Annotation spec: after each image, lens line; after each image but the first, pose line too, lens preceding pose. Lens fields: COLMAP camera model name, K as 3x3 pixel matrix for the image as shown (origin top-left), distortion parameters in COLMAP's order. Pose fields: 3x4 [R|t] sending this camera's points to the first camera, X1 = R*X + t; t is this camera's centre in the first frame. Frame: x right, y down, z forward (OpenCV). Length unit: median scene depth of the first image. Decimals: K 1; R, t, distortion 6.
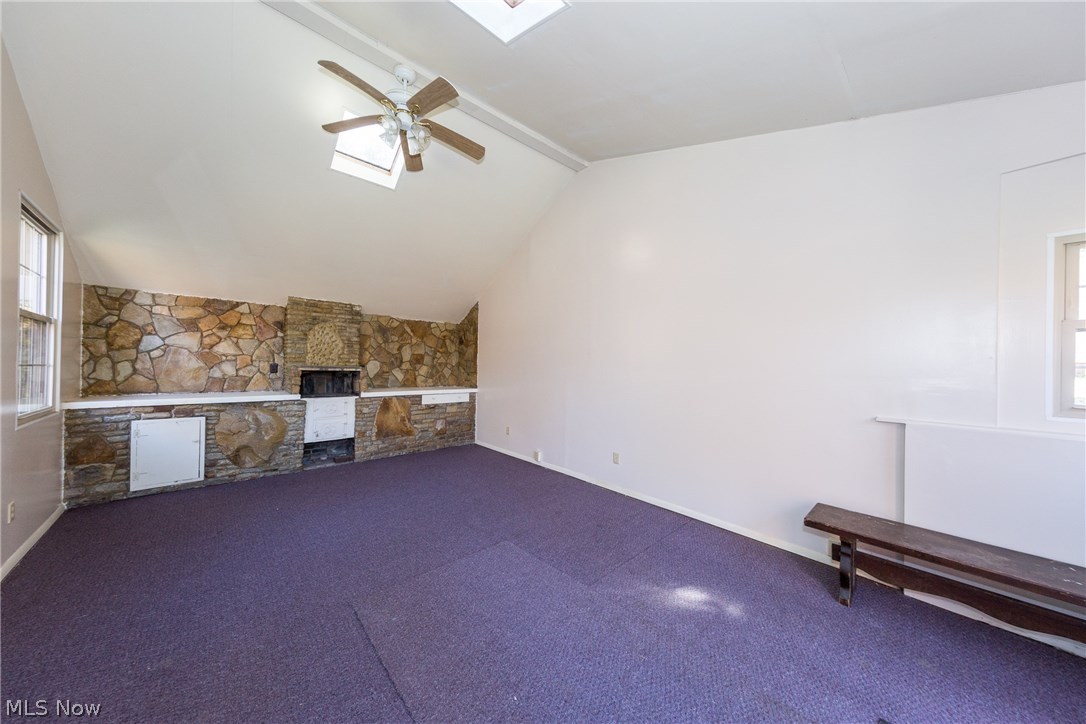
lens RADIAL K [[354.6, 0, 546.6], [0, 354.6, 363.1], [0, 0, 1]] dist [0.008352, -0.000098]
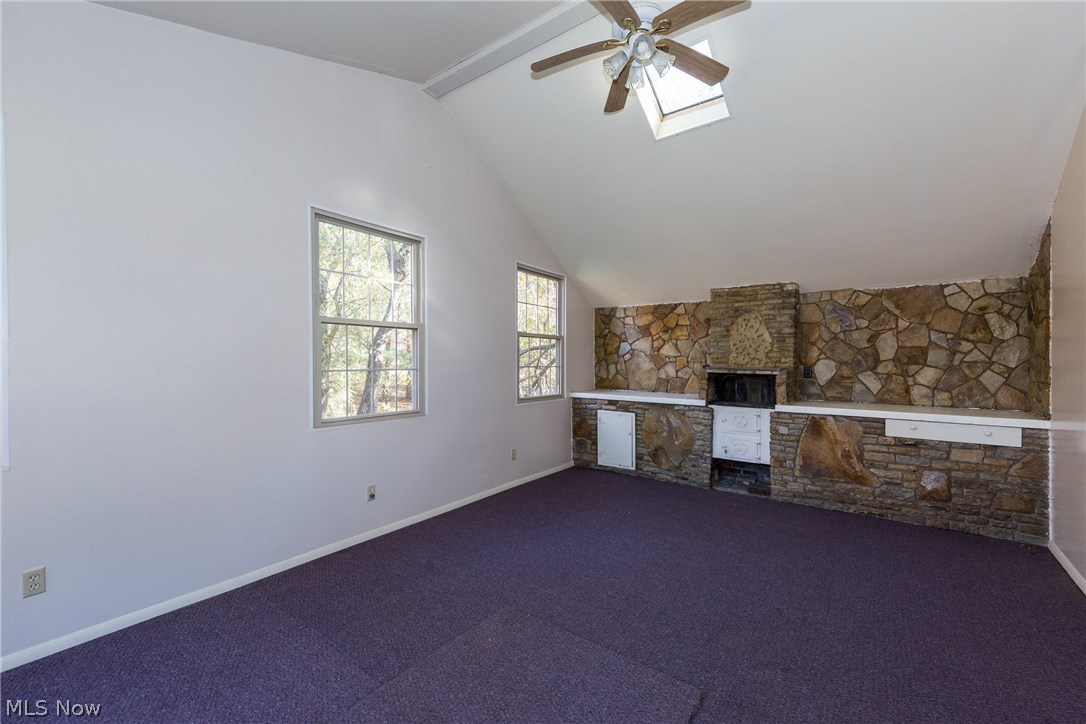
lens RADIAL K [[461.2, 0, 546.4], [0, 461.2, 362.2], [0, 0, 1]] dist [0.010319, -0.000003]
pose [[0.172941, -0.009341, -0.984888, 0.332827], [0.007302, 0.999940, -0.008202, 0.001131], [0.984905, -0.005773, 0.172999, 0.392921]]
